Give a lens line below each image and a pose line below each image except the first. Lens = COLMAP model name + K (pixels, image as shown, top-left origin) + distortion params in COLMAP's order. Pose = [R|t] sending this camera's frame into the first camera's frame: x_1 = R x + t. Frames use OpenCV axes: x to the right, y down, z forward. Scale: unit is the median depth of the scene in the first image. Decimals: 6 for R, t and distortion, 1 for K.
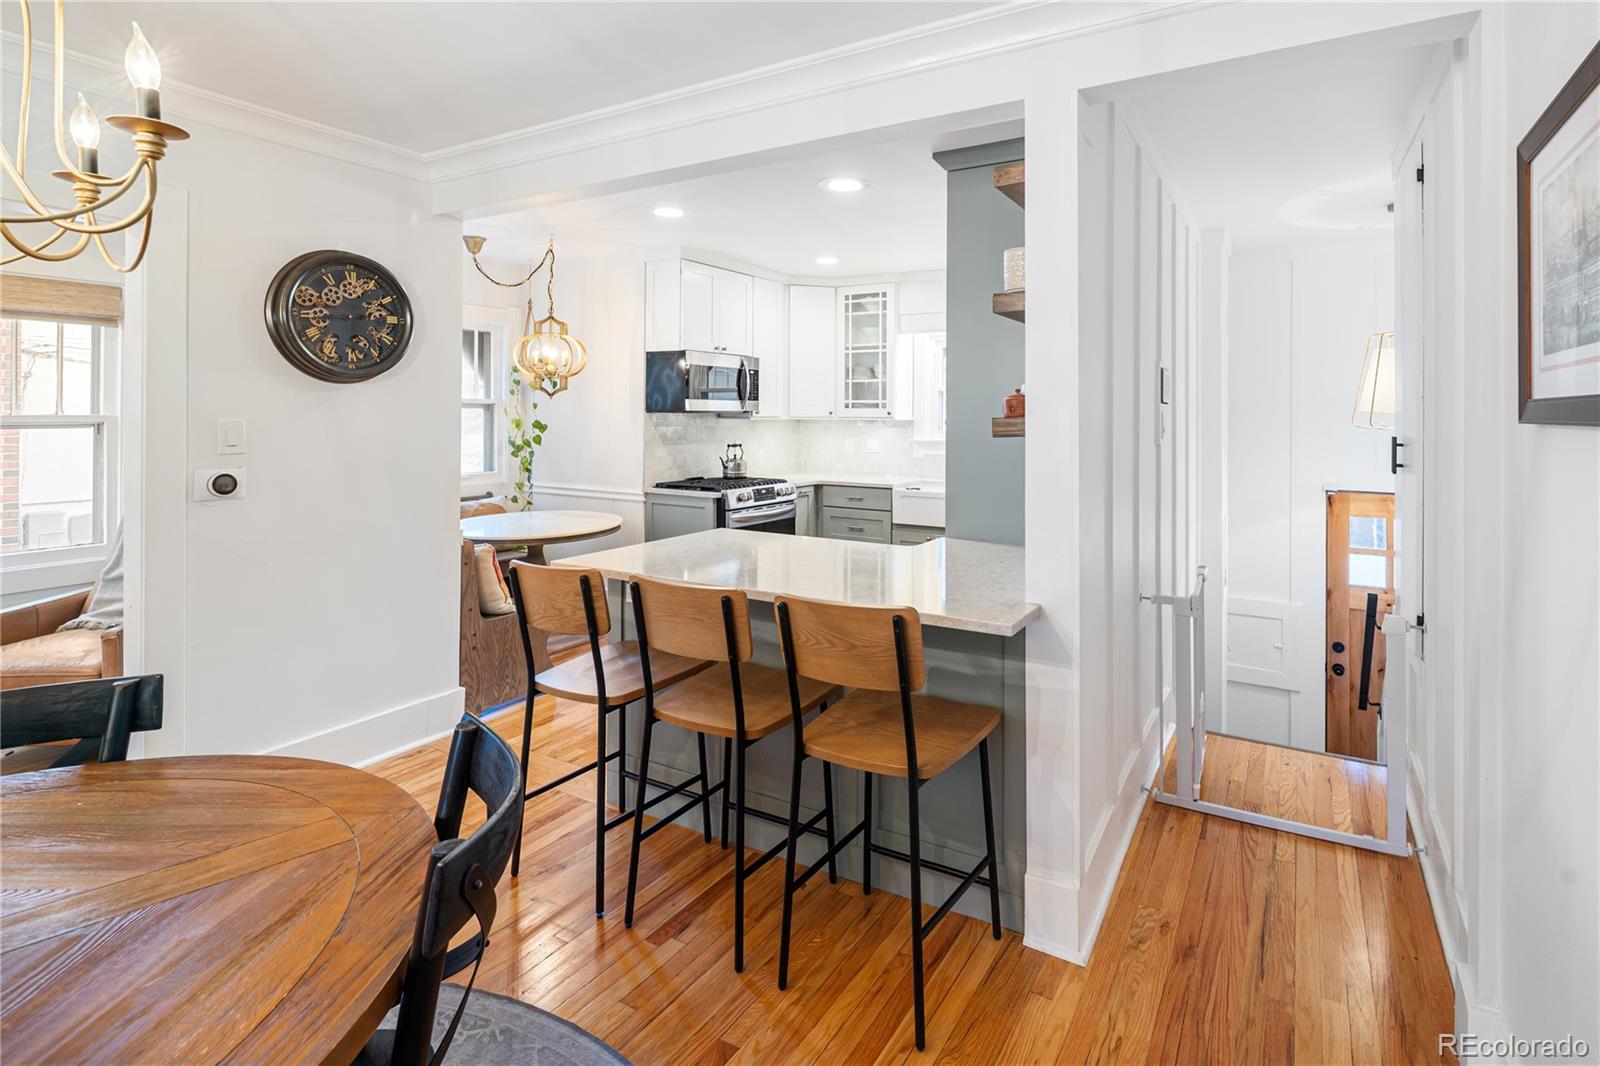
lens RADIAL K [[773.4, 0, 897.0], [0, 773.4, 406.6], [0, 0, 1]] dist [0.002858, 0.000228]
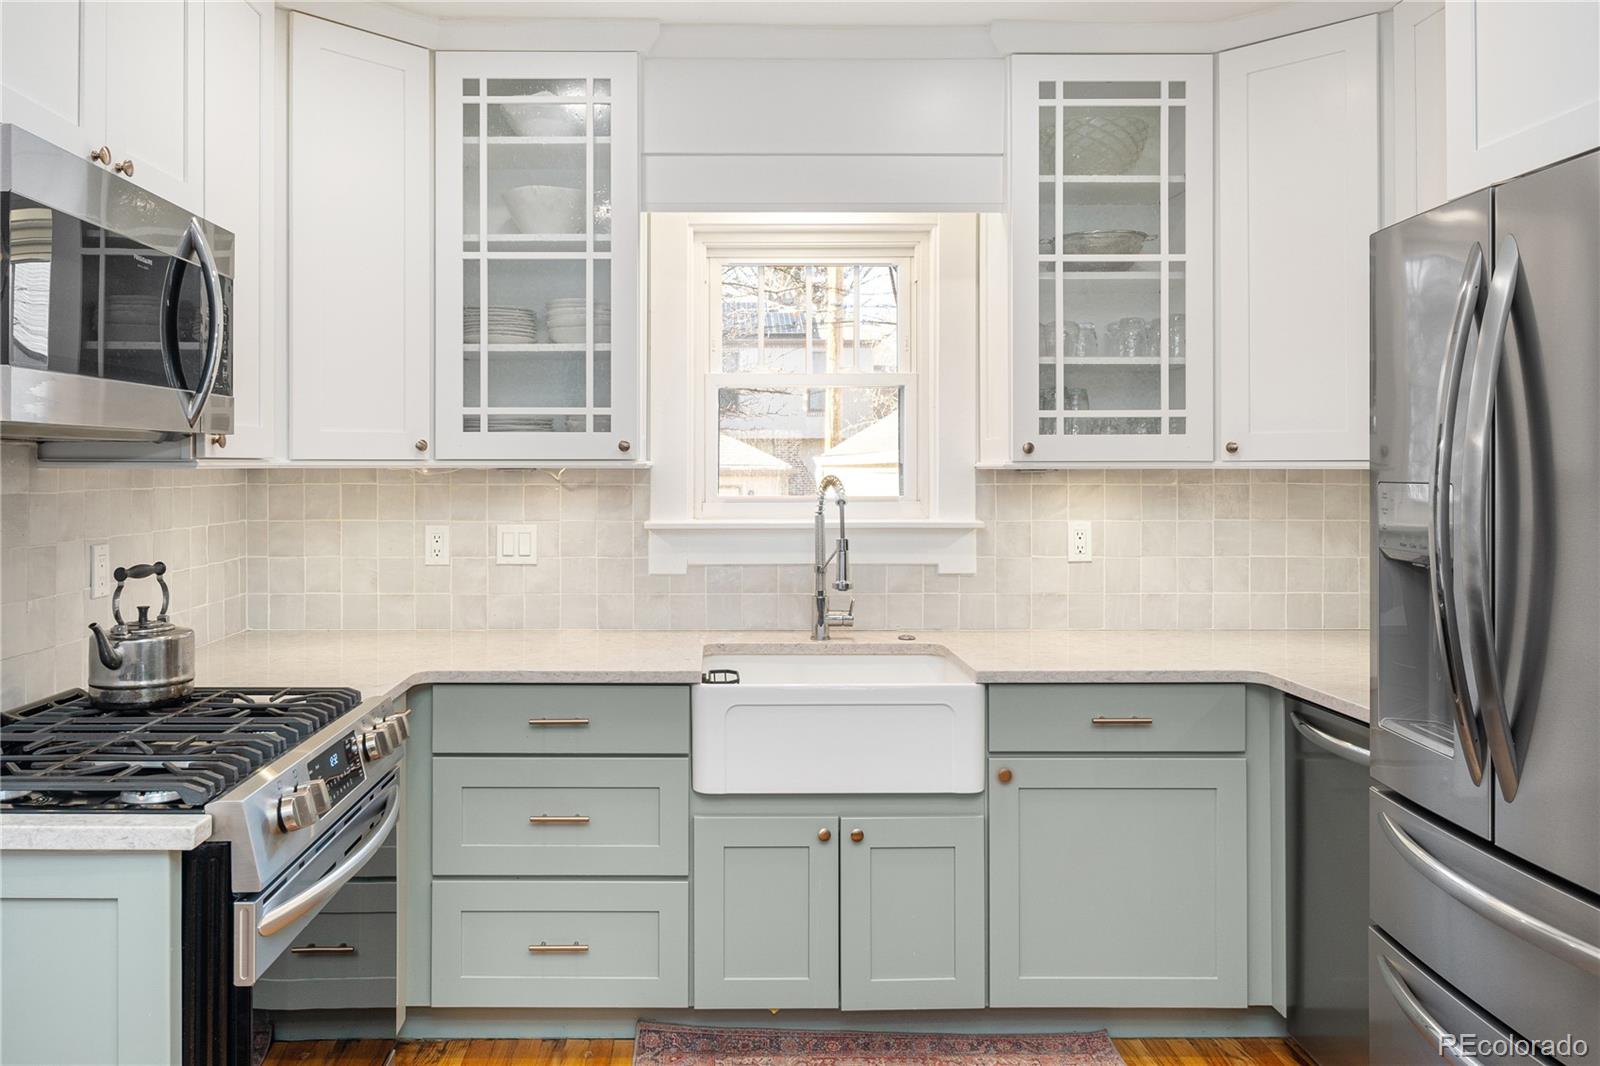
lens RADIAL K [[1172.3, 0, 707.8], [0, 1172.3, 460.6], [0, 0, 1]] dist [0.004494, 0.001585]
pose [[0.888544, -0.001899, 0.458788, -0.659144], [-0.001156, 0.999979, 0.006377, 0.035396], [-0.458791, -0.006197, 0.888523, 1.717416]]
